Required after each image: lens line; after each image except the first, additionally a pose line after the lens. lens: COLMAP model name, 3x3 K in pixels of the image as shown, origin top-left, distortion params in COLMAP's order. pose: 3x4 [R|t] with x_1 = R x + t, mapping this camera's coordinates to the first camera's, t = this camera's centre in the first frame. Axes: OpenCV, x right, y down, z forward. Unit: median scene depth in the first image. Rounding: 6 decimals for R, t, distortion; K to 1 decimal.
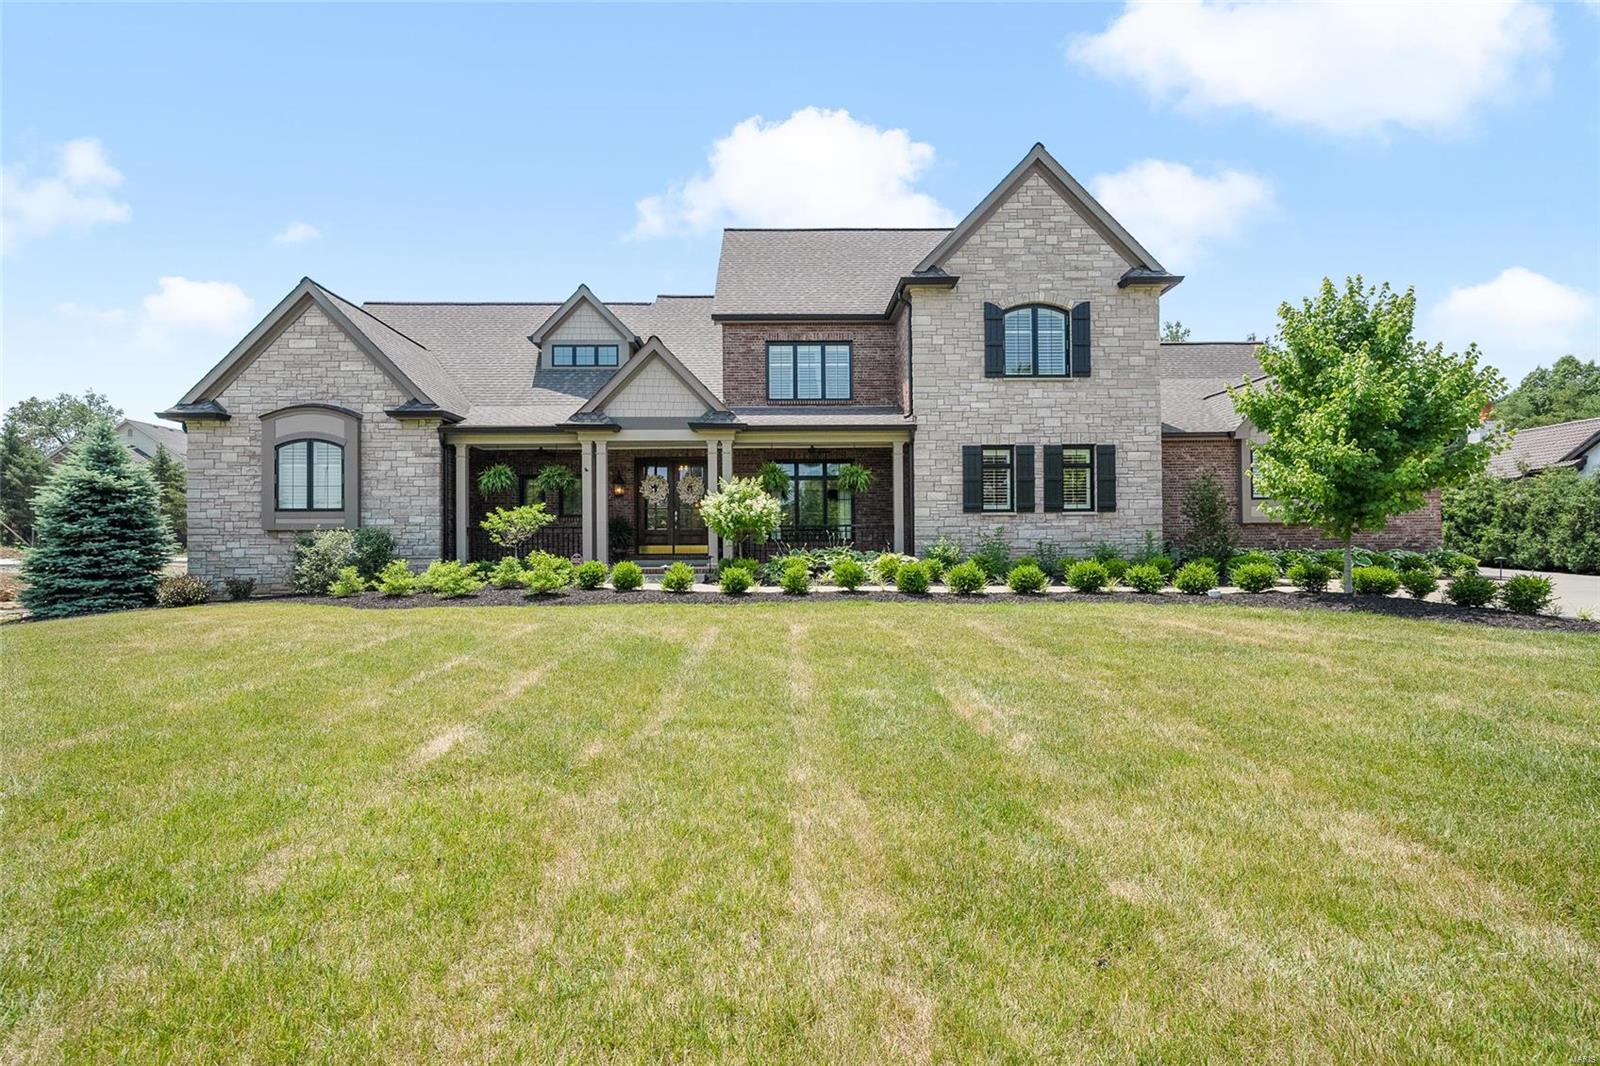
lens RADIAL K [[733.6, 0, 793.0], [0, 733.6, 537.9], [0, 0, 1]] dist [0.003949, -0.000003]
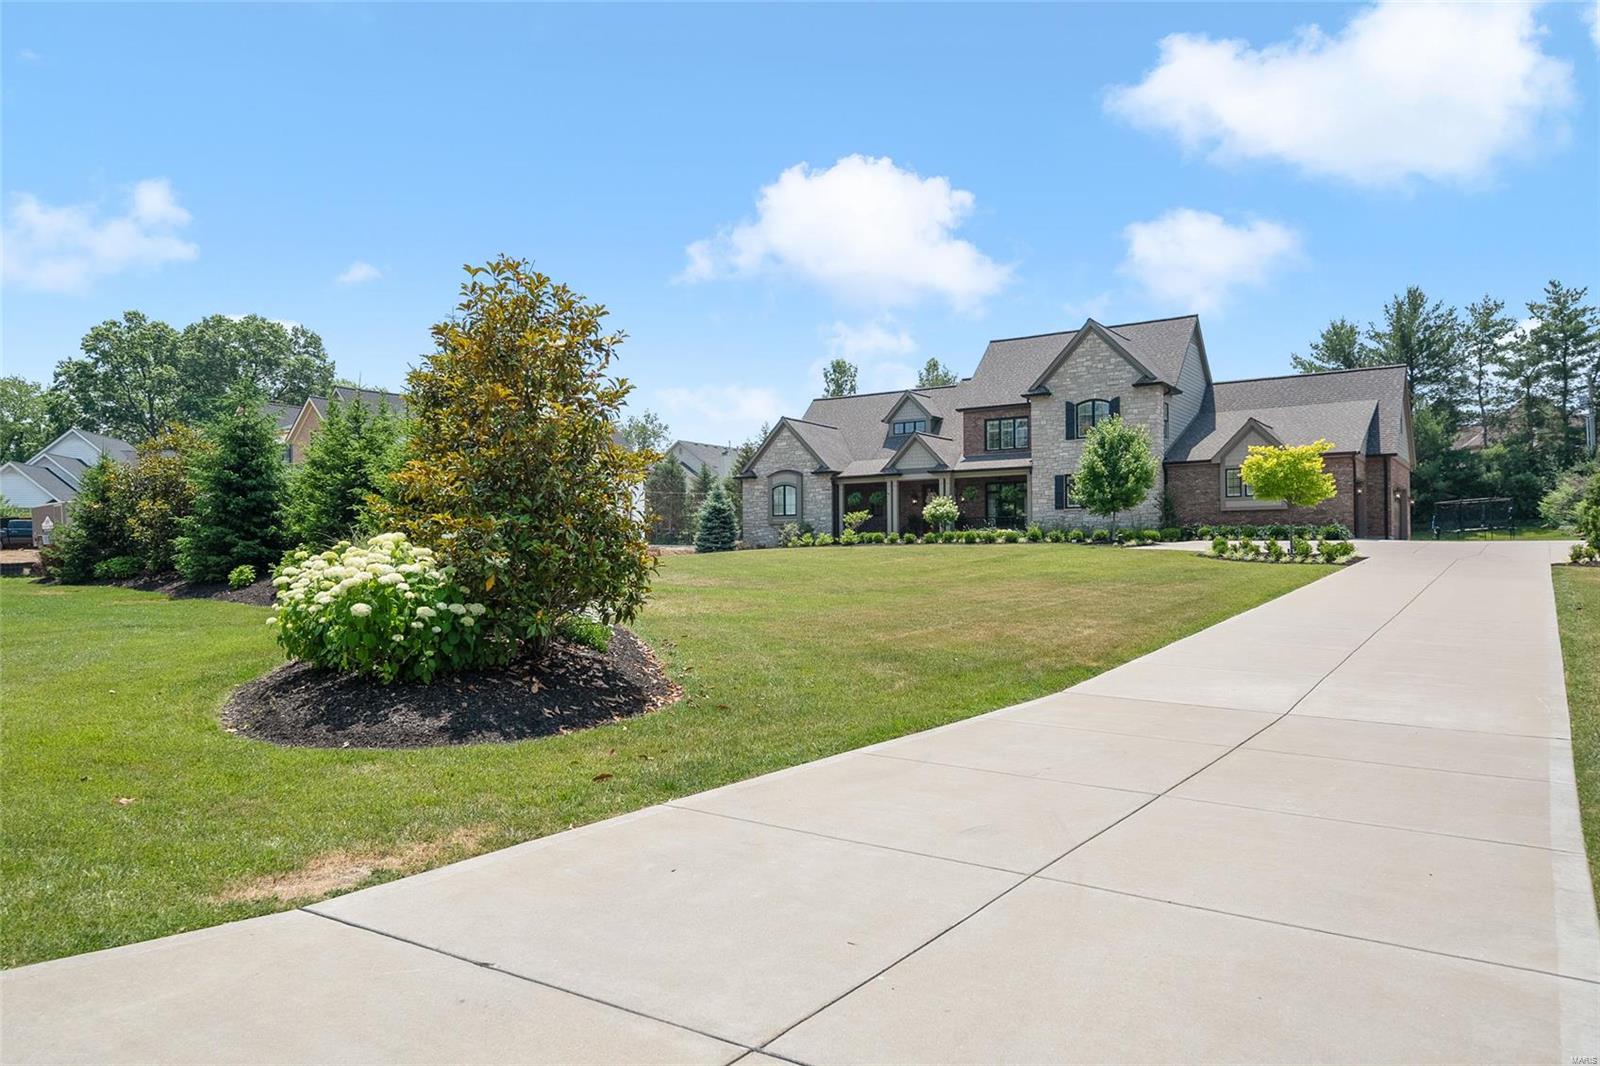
lens RADIAL K [[1127.4, 0, 800.0], [0, 1127.4, 533.0], [0, 0, 1]] dist [0.004819, 0.002738]
pose [[0.824639, -0.013197, -0.565506, 1.377134], [0.008127, 0.999901, -0.011484, 0.058647], [0.565601, 0.004874, 0.824664, -1.884143]]
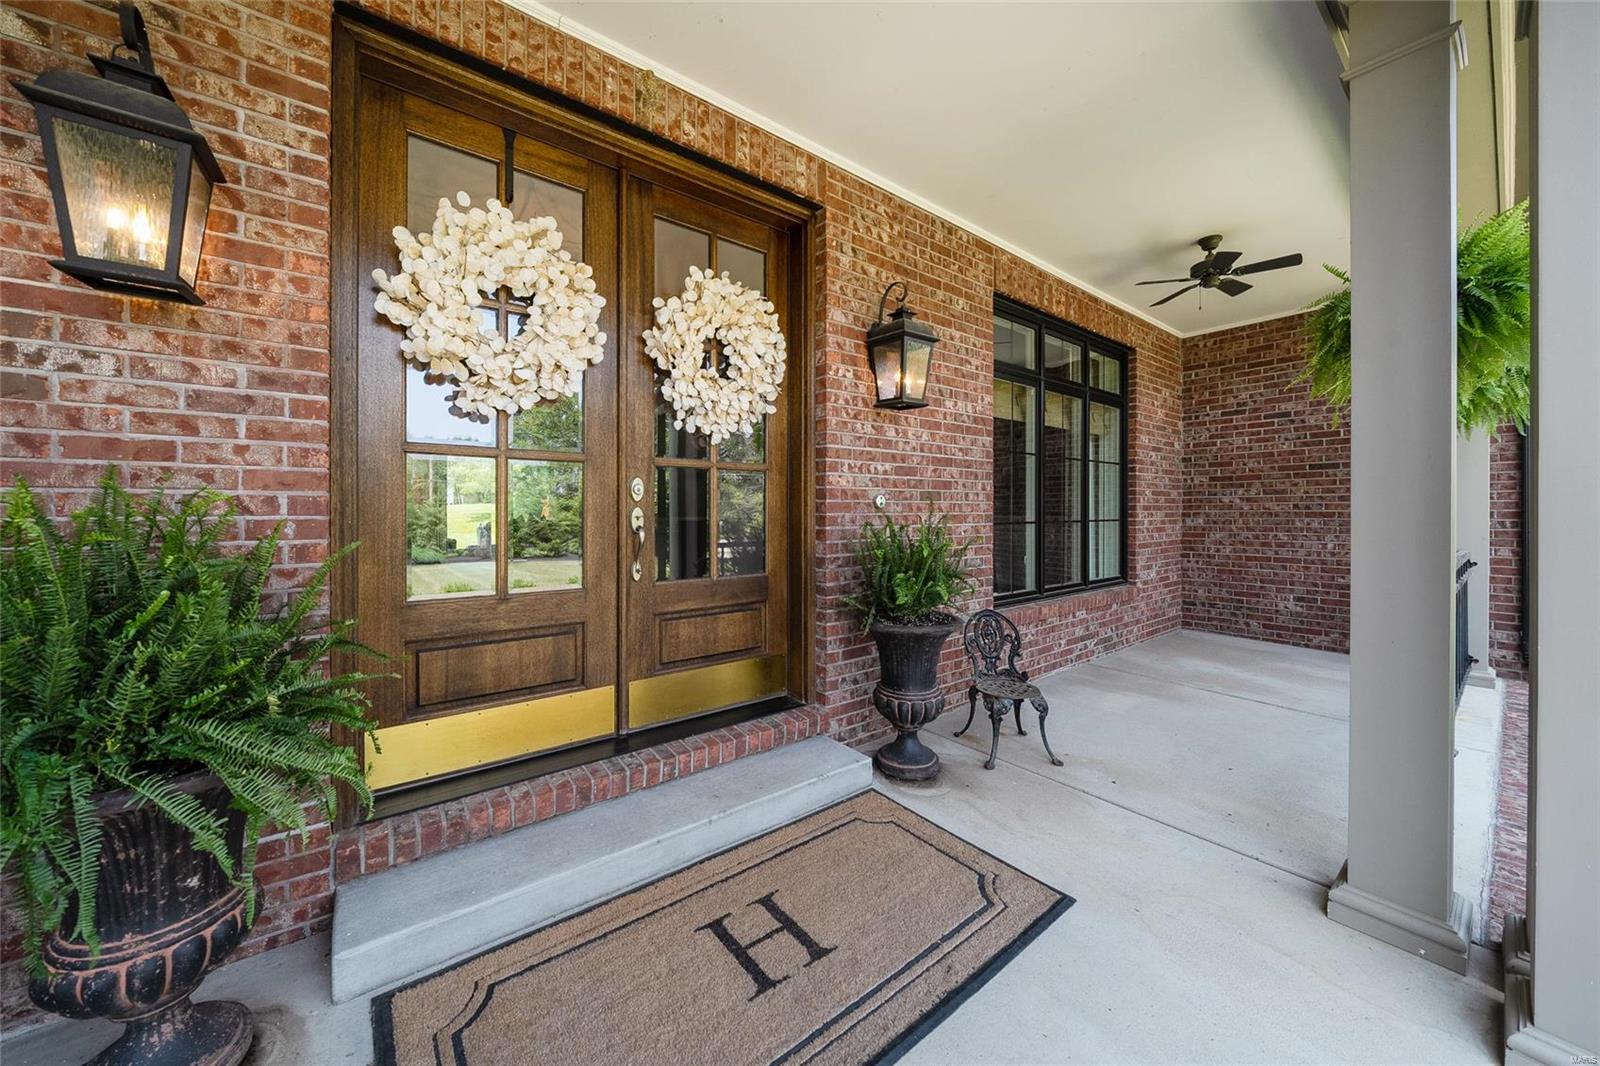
lens RADIAL K [[565.6, 0, 793.6], [0, 565.6, 512.3], [0, 0, 1]] dist [-0.001899, -0.000121]
pose [[0.800111, 0.005348, 0.599828, -0.240003], [-0.013710, 0.999862, 0.009374, -0.034262], [-0.599695, -0.015724, 0.800074, 1.010251]]
